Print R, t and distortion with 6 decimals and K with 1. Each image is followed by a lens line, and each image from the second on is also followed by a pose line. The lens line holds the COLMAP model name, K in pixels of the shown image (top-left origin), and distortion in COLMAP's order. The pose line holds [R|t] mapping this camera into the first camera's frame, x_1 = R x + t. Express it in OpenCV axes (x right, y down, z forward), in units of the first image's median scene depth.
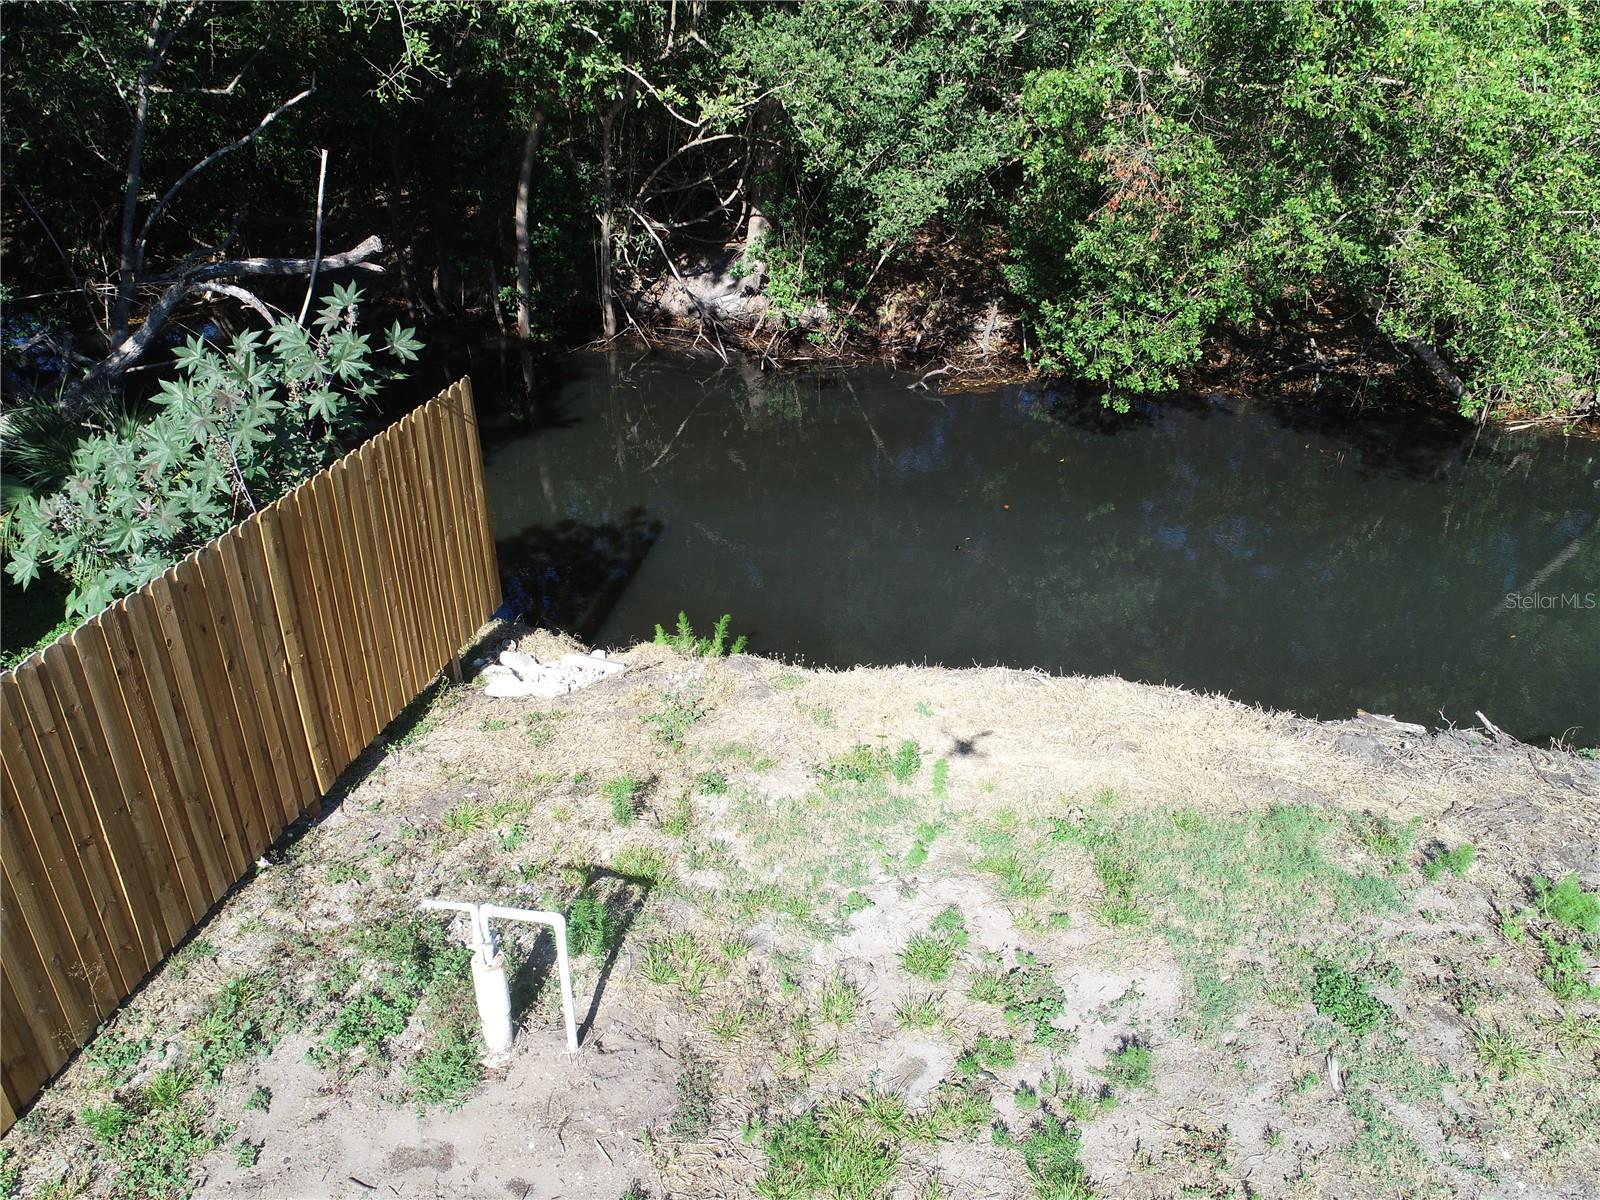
lens RADIAL K [[1192.5, 0, 799.8], [0, 1192.5, 599.7], [0, 0, 1]] dist [0.000488, -0.001884]
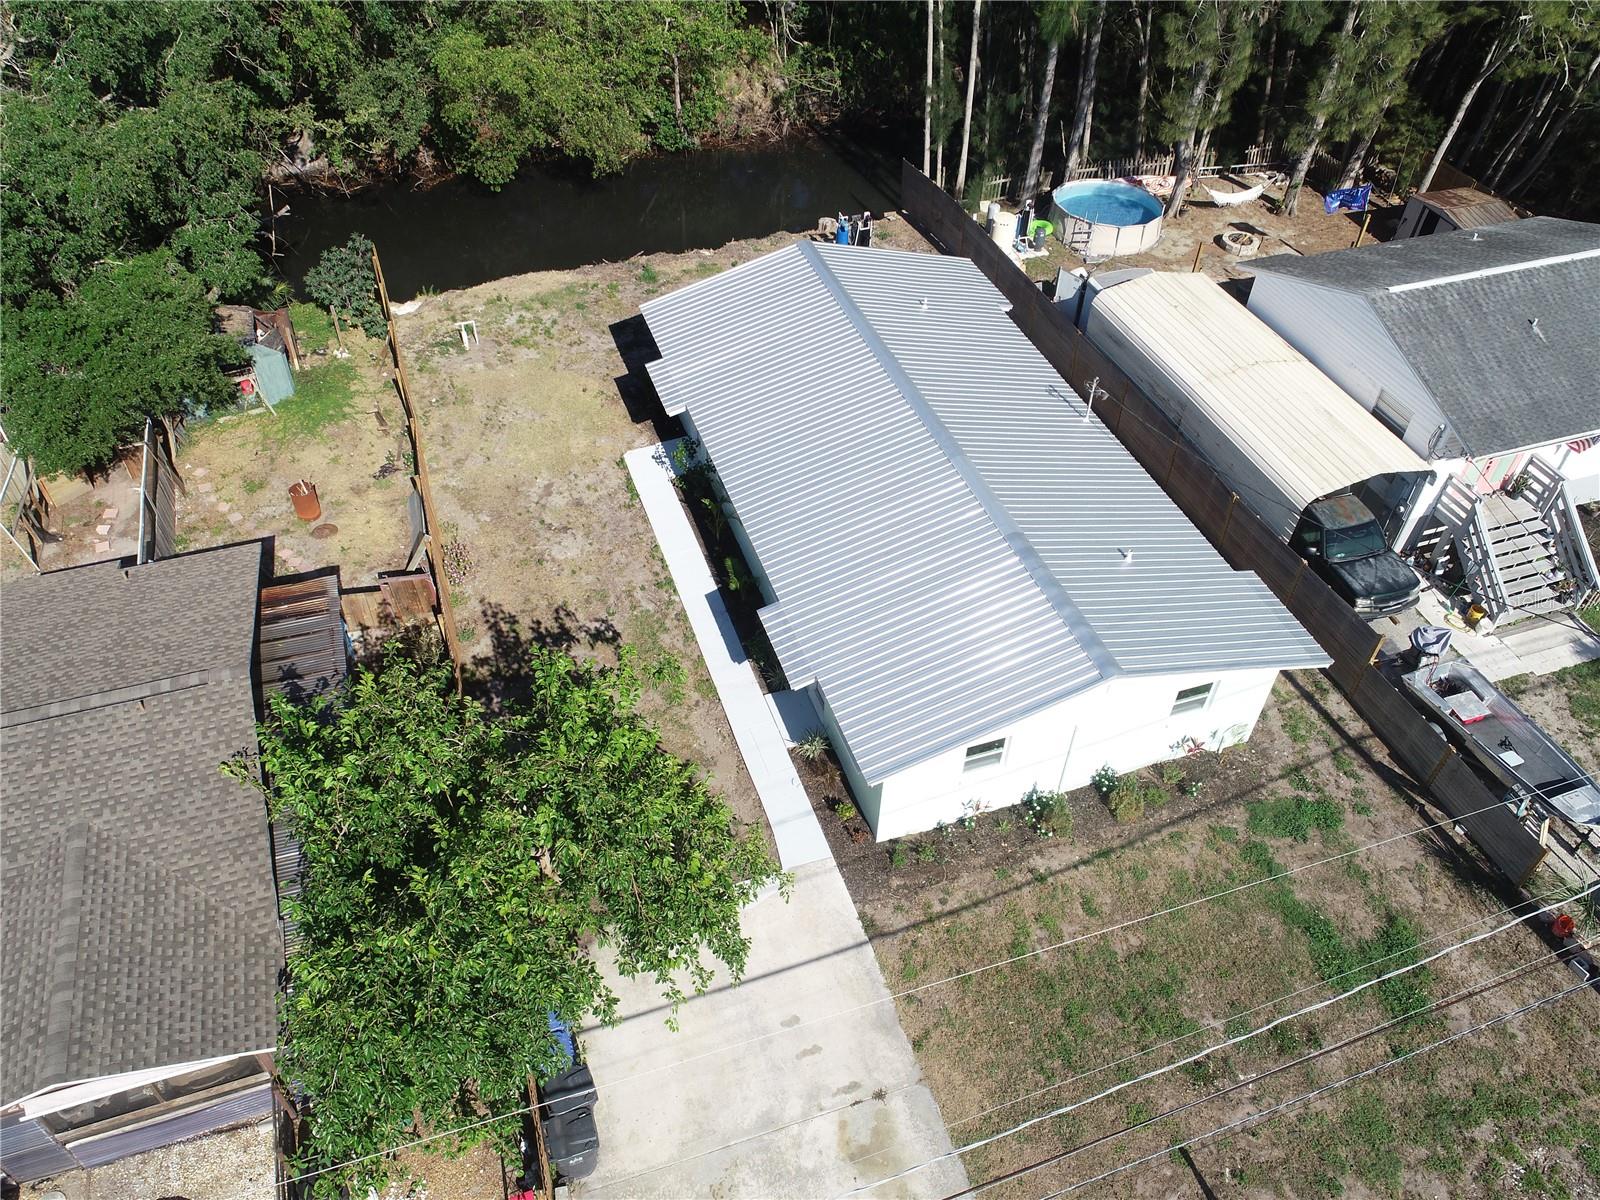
lens RADIAL K [[1192.5, 0, 801.5], [0, 1192.5, 598.4], [0, 0, 1]] dist [0.000488, -0.001884]
pose [[0.835857, -0.378465, 0.397628, -1.485376], [0.250339, 0.907439, 0.337468, -0.107899], [-0.488543, -0.182533, 0.853233, -4.660021]]
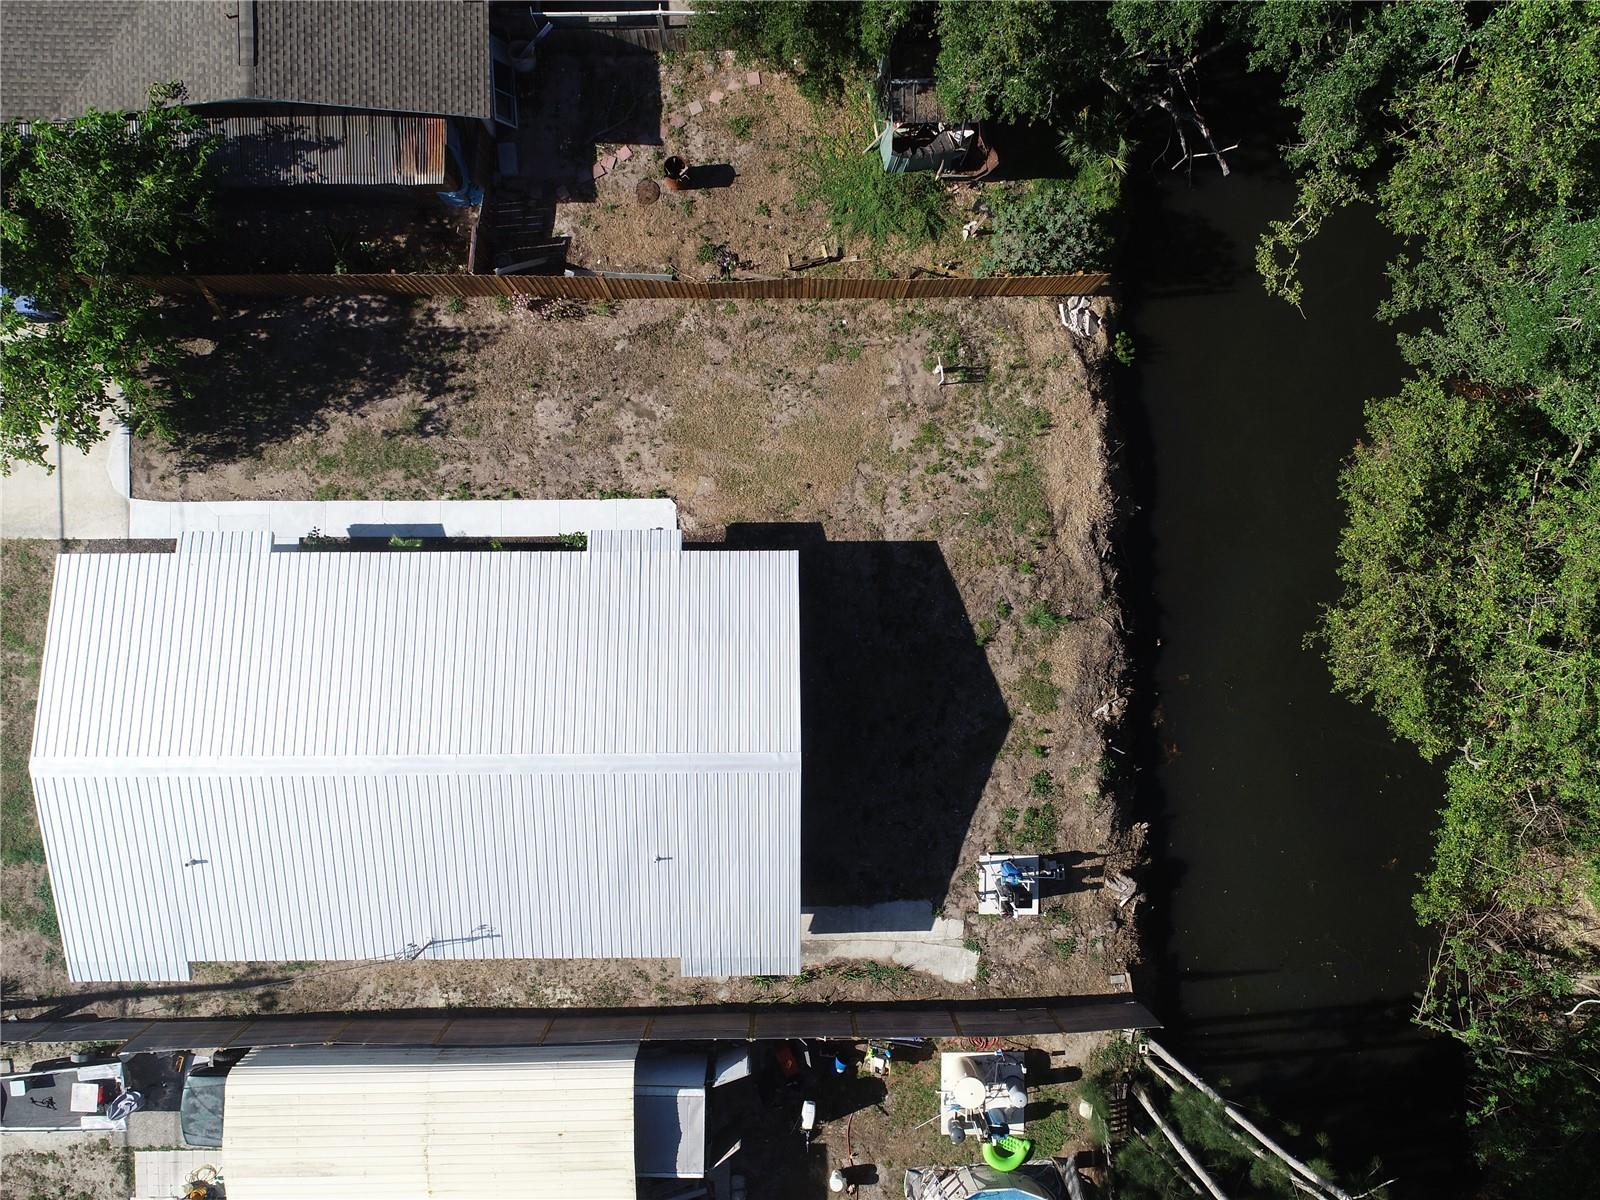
lens RADIAL K [[1192.5, 0, 801.6], [0, 1192.5, 598.0], [0, 0, 1]] dist [0.000488, -0.001884]
pose [[0.246670, 0.968852, 0.021885, 0.405880], [-0.476732, 0.101653, 0.873152, -3.312607], [0.843730, -0.225814, 0.486957, -2.023533]]
